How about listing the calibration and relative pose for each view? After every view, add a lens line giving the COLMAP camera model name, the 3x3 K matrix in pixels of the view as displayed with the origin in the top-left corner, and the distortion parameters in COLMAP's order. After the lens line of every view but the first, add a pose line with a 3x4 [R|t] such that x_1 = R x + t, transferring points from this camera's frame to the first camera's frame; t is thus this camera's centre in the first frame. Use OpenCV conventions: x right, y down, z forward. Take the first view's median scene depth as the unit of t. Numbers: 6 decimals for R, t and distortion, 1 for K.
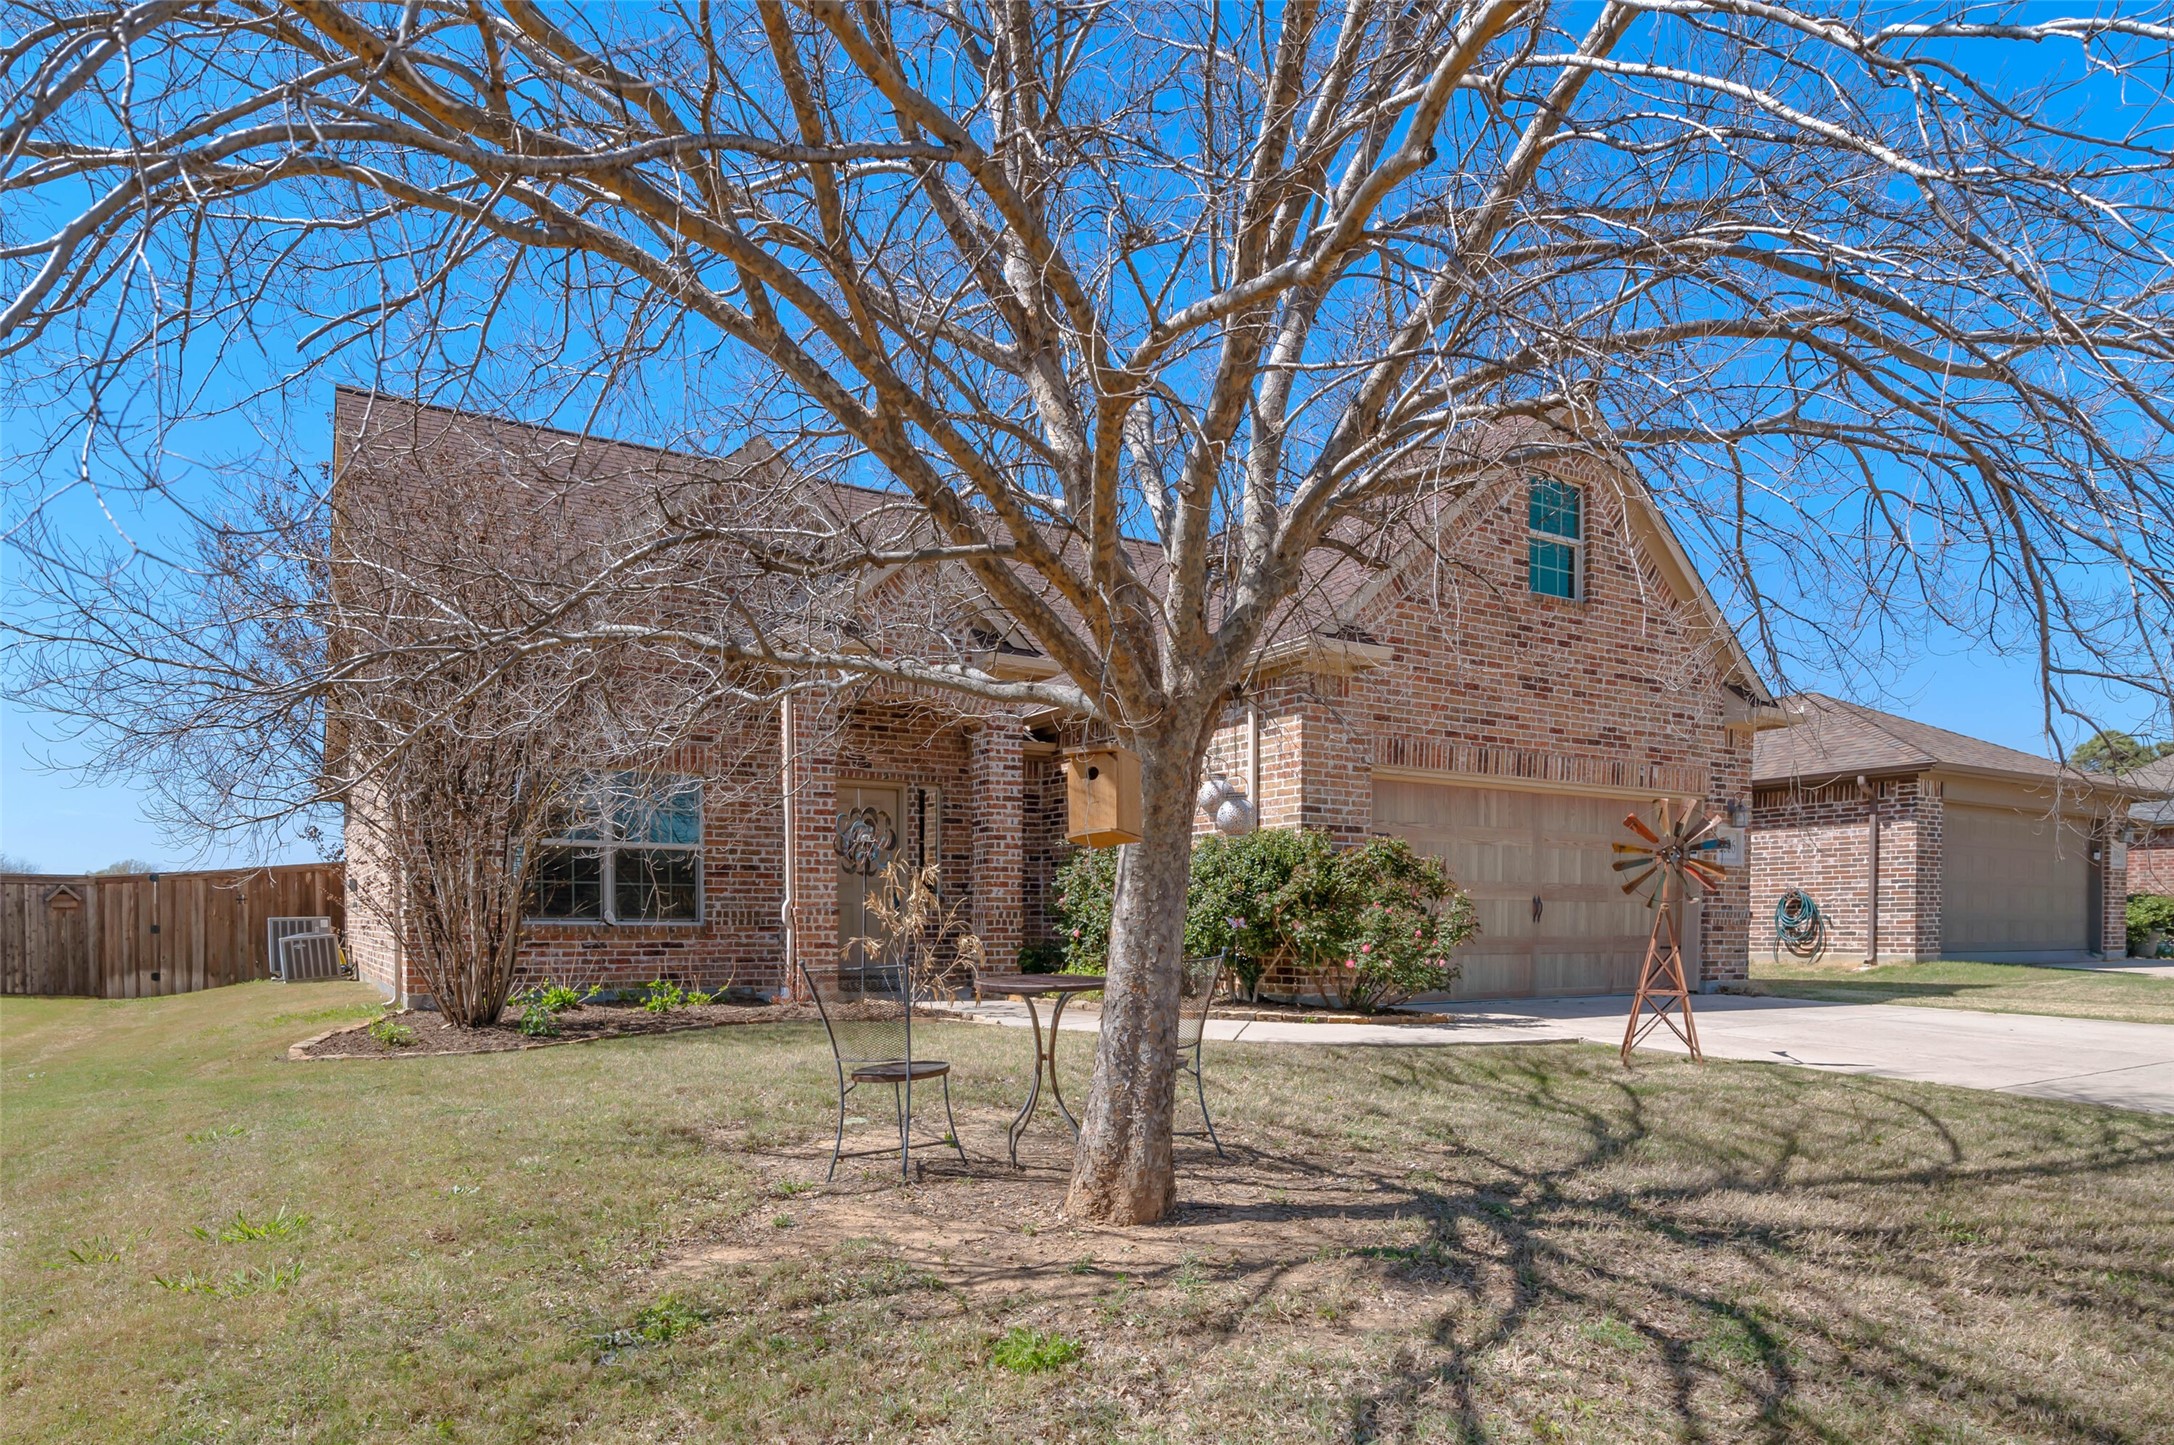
lens RADIAL K [[824.4, 0, 1086.7], [0, 824.4, 681.8], [0, 0, 1]] dist [-0.000360, -0.000053]
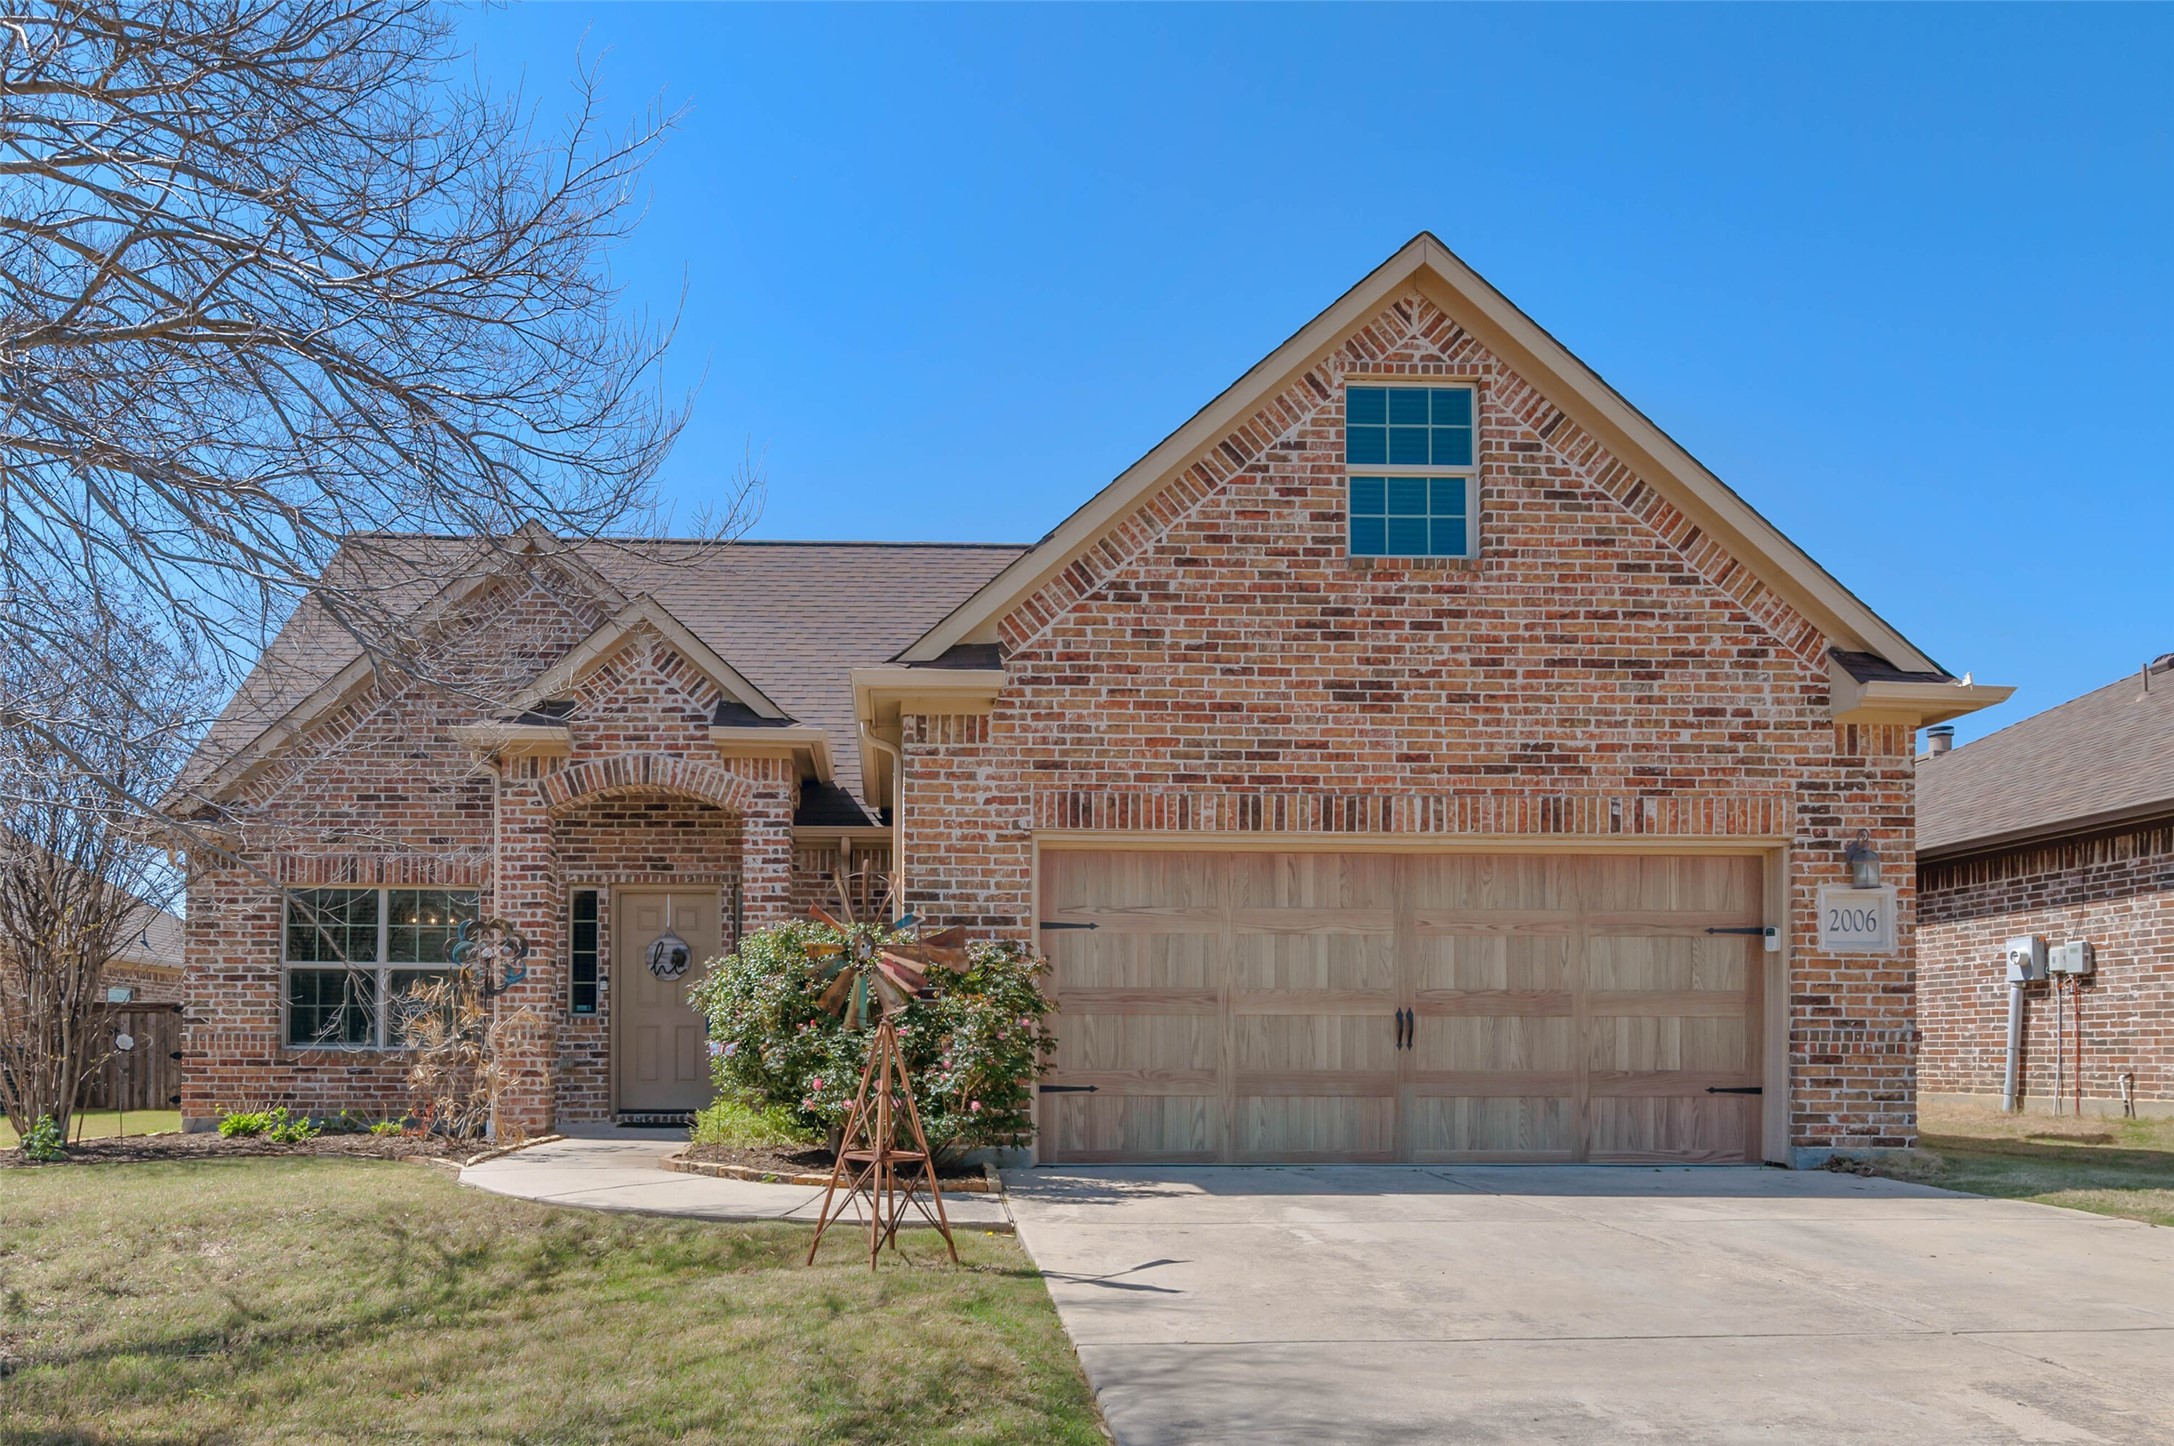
lens RADIAL K [[1012.0, 0, 1087.0], [0, 1012.0, 723.0], [0, 0, 1]] dist [-0.000789, -0.000447]
pose [[0.939326, -0.103887, -0.326916, 0.600557], [0.095179, 0.994550, -0.042569, 0.041882], [0.329557, 0.008870, 0.944094, 0.146175]]
